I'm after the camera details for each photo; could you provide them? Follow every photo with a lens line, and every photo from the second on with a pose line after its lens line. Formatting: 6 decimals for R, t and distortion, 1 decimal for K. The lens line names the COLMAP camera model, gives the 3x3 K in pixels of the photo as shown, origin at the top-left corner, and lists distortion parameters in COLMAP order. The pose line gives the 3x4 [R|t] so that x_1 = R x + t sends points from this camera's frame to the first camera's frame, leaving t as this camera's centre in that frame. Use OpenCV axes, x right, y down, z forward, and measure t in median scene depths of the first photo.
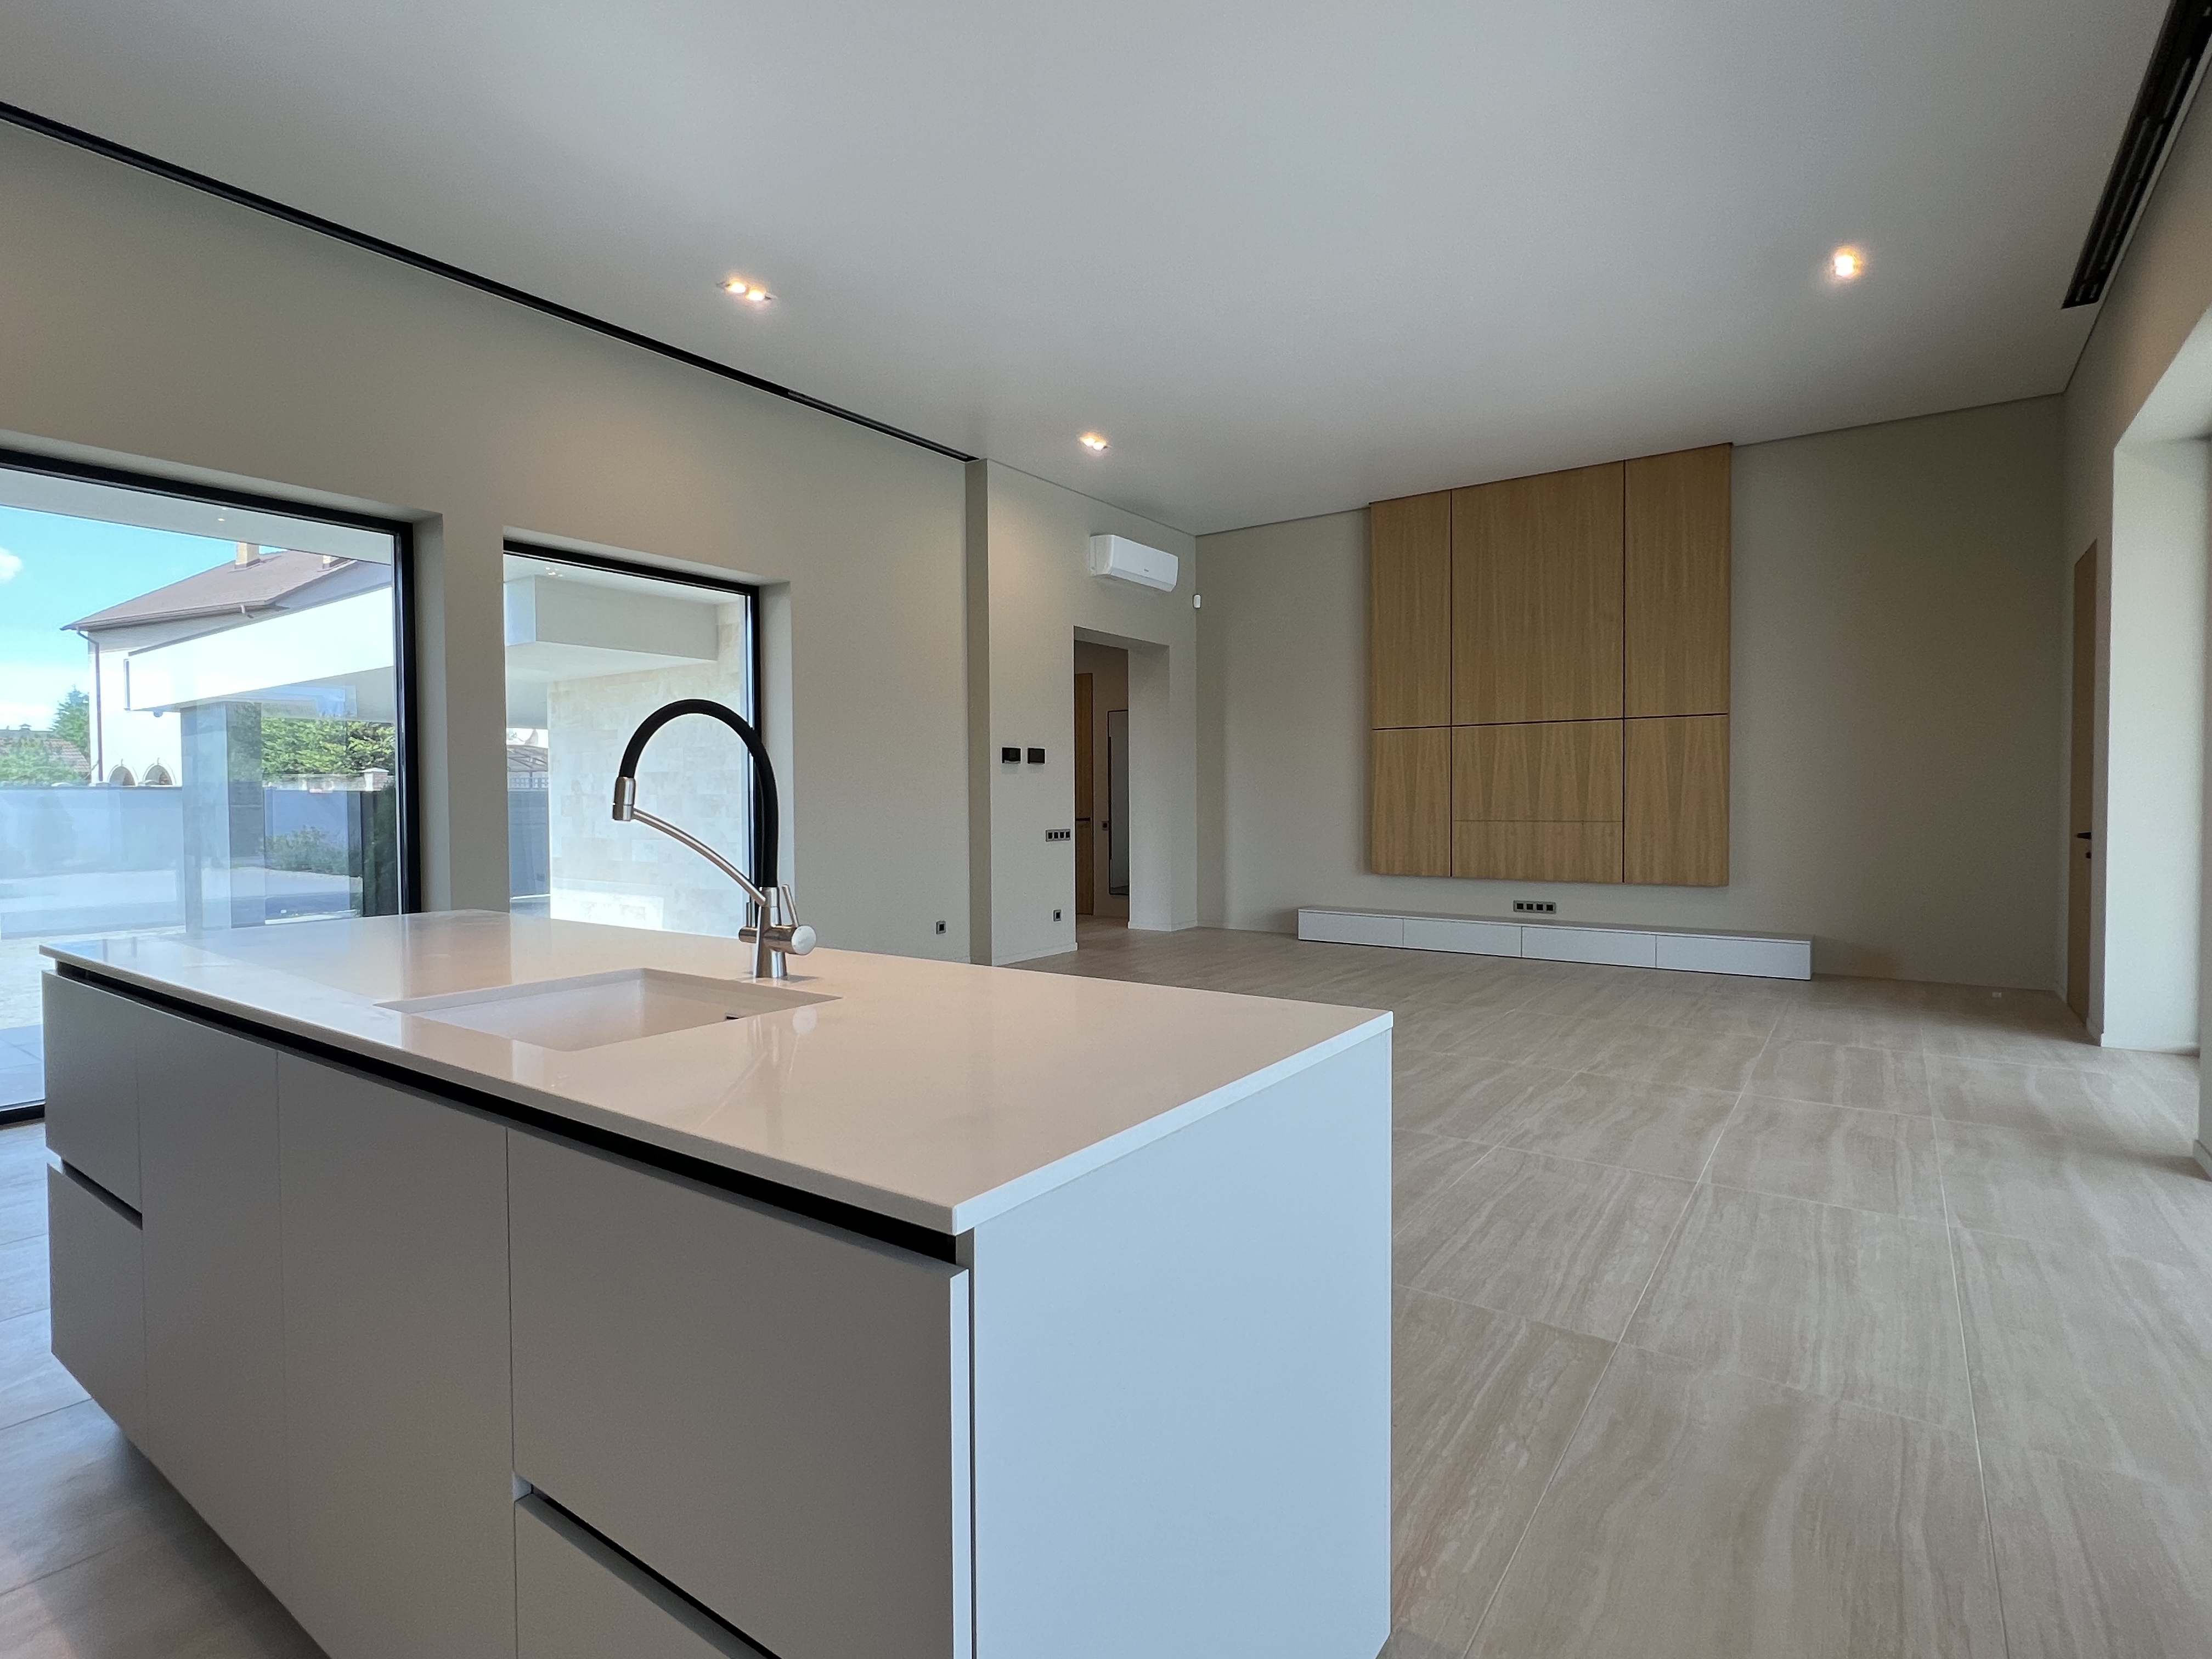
lens RADIAL K [[1114.7, 0, 1099.4], [0, 1114.7, 830.8], [0, 0, 1]] dist [-0.004278, 0.000589]
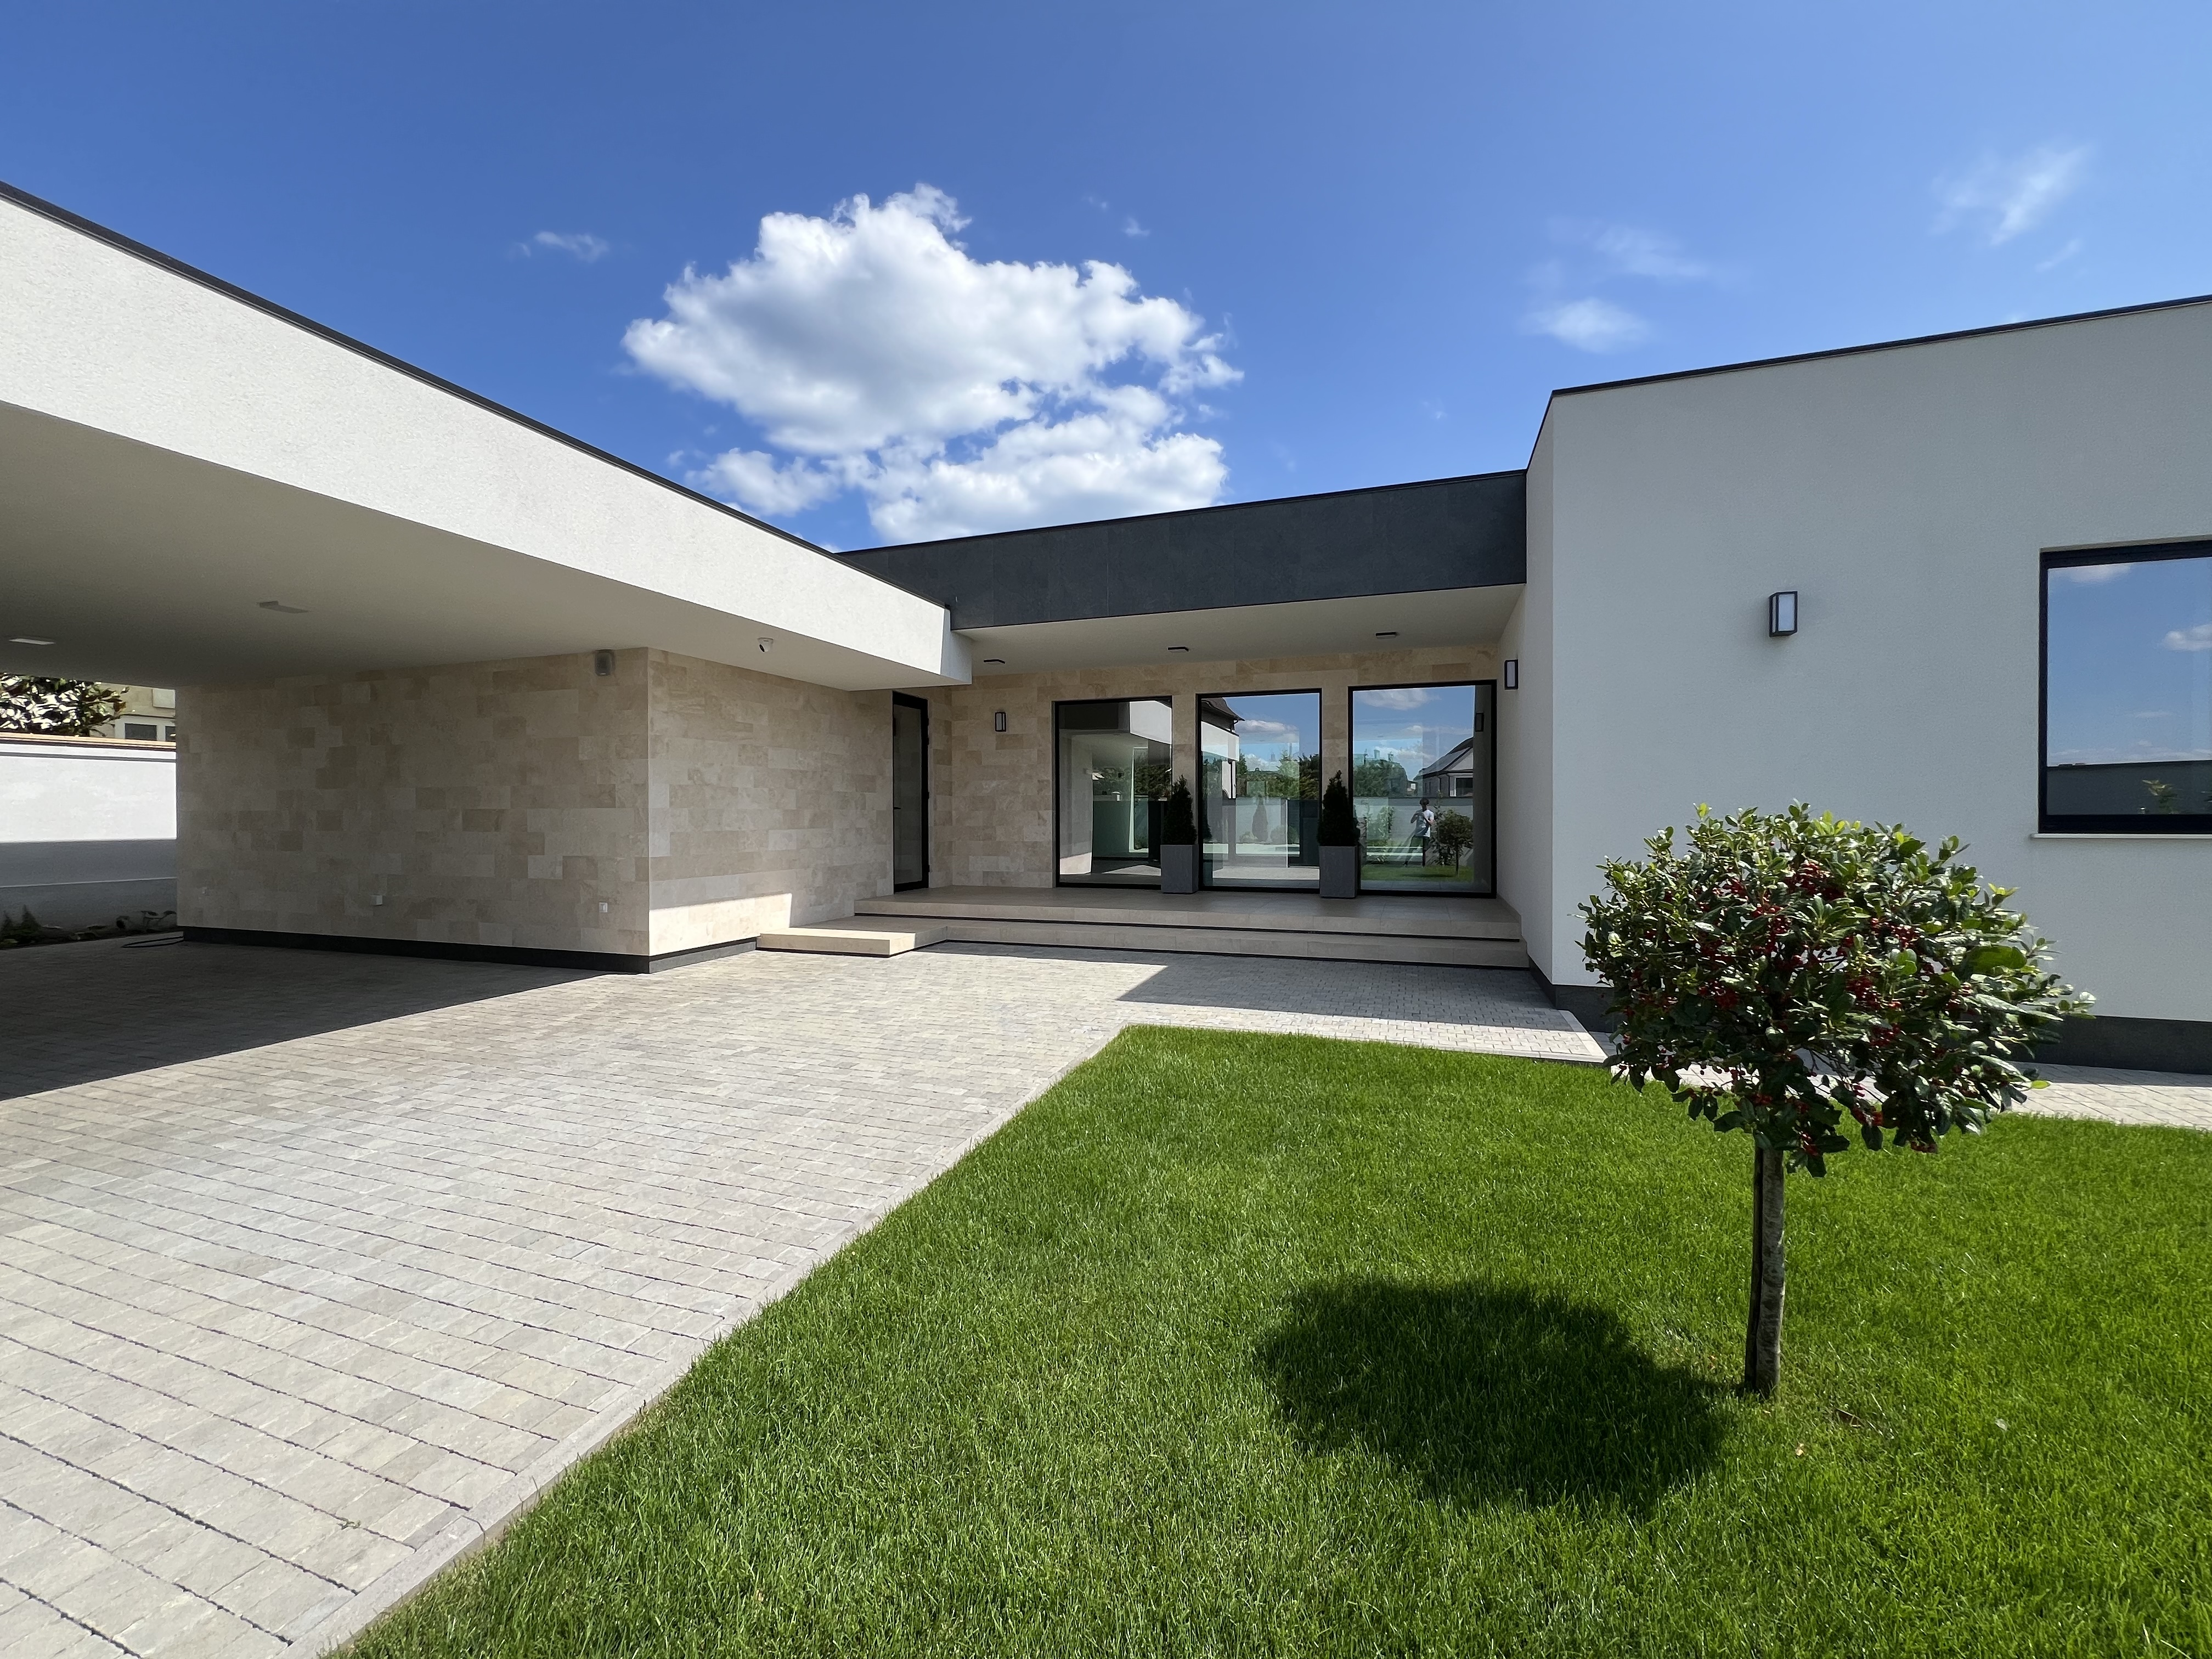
lens RADIAL K [[890.6, 0, 1100.0], [0, 890.6, 826.1], [0, 0, 1]] dist [0.000856, -0.000648]
pose [[-0.273000, -0.016335, 0.961875, -0.792117], [0.026737, 0.999341, 0.024559, -0.004765], [-0.961642, 0.032422, -0.272383, 0.553173]]
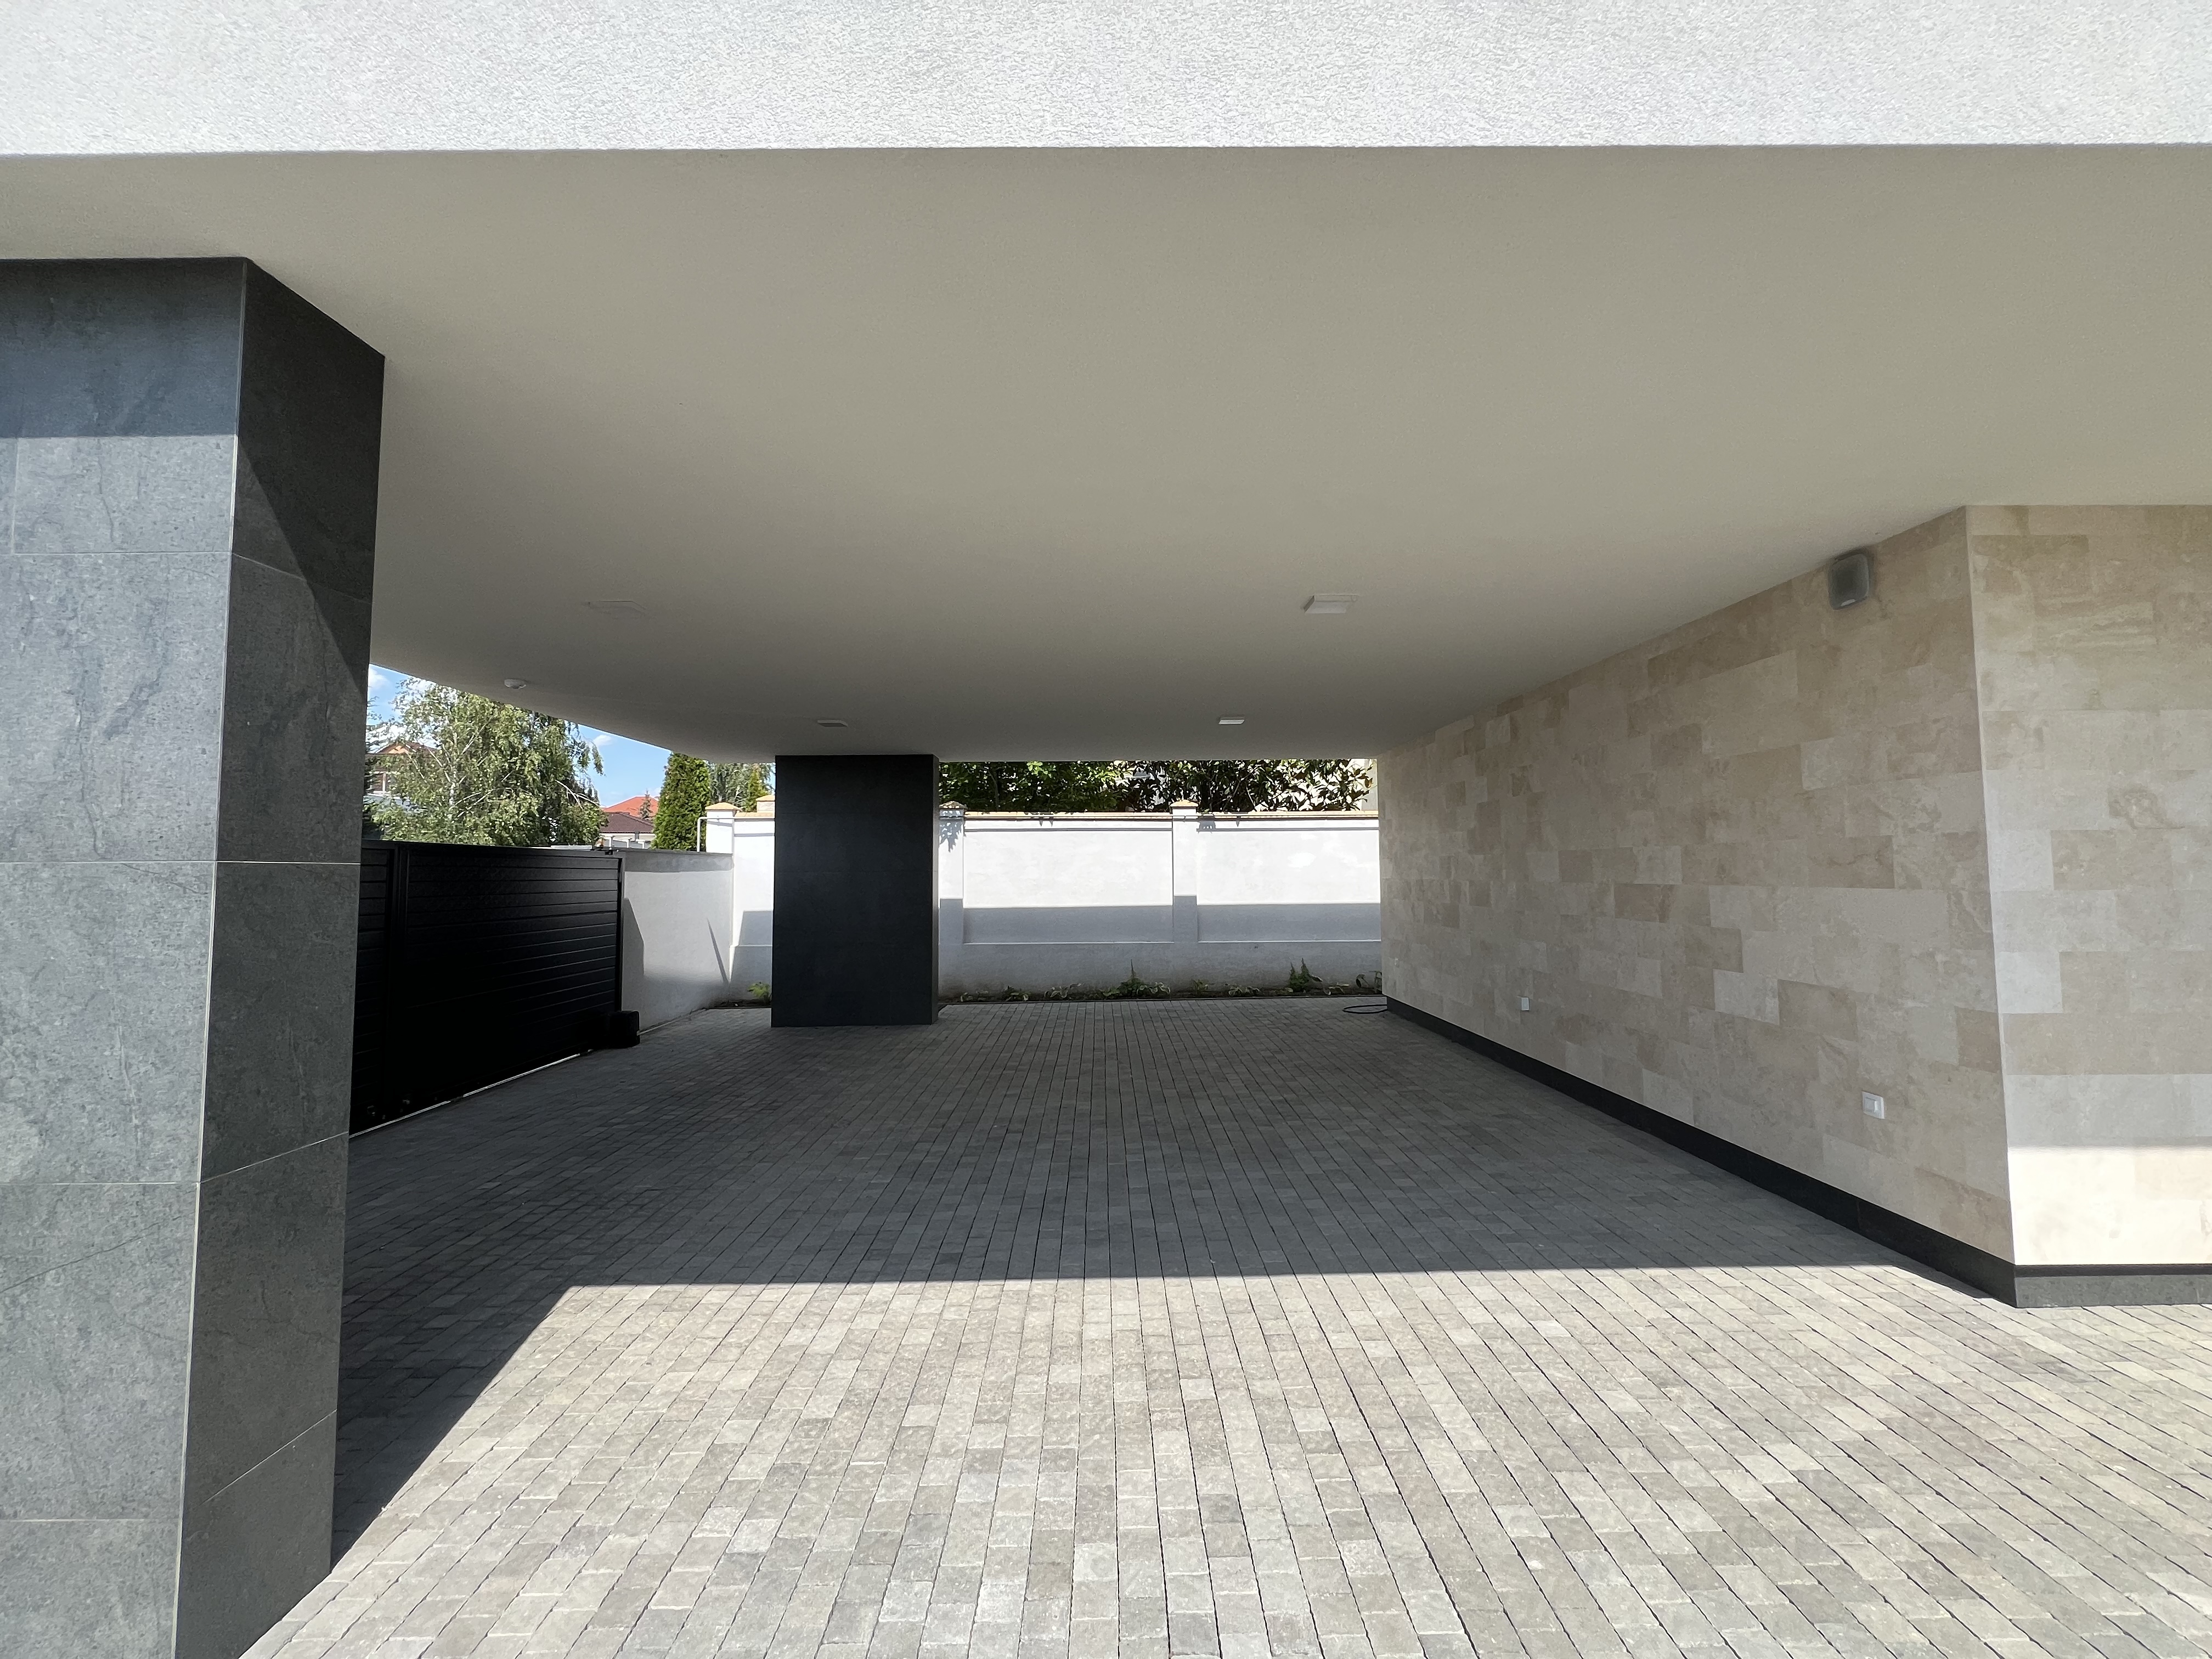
lens RADIAL K [[890.6, 0, 1100.6], [0, 890.6, 816.9], [0, 0, 1]] dist [0.000856, -0.000648]
pose [[0.811554, 0.027346, 0.583637, -0.563361], [0.025175, 0.996340, -0.081690, -0.013417], [-0.583735, 0.080989, 0.807895, 0.604788]]
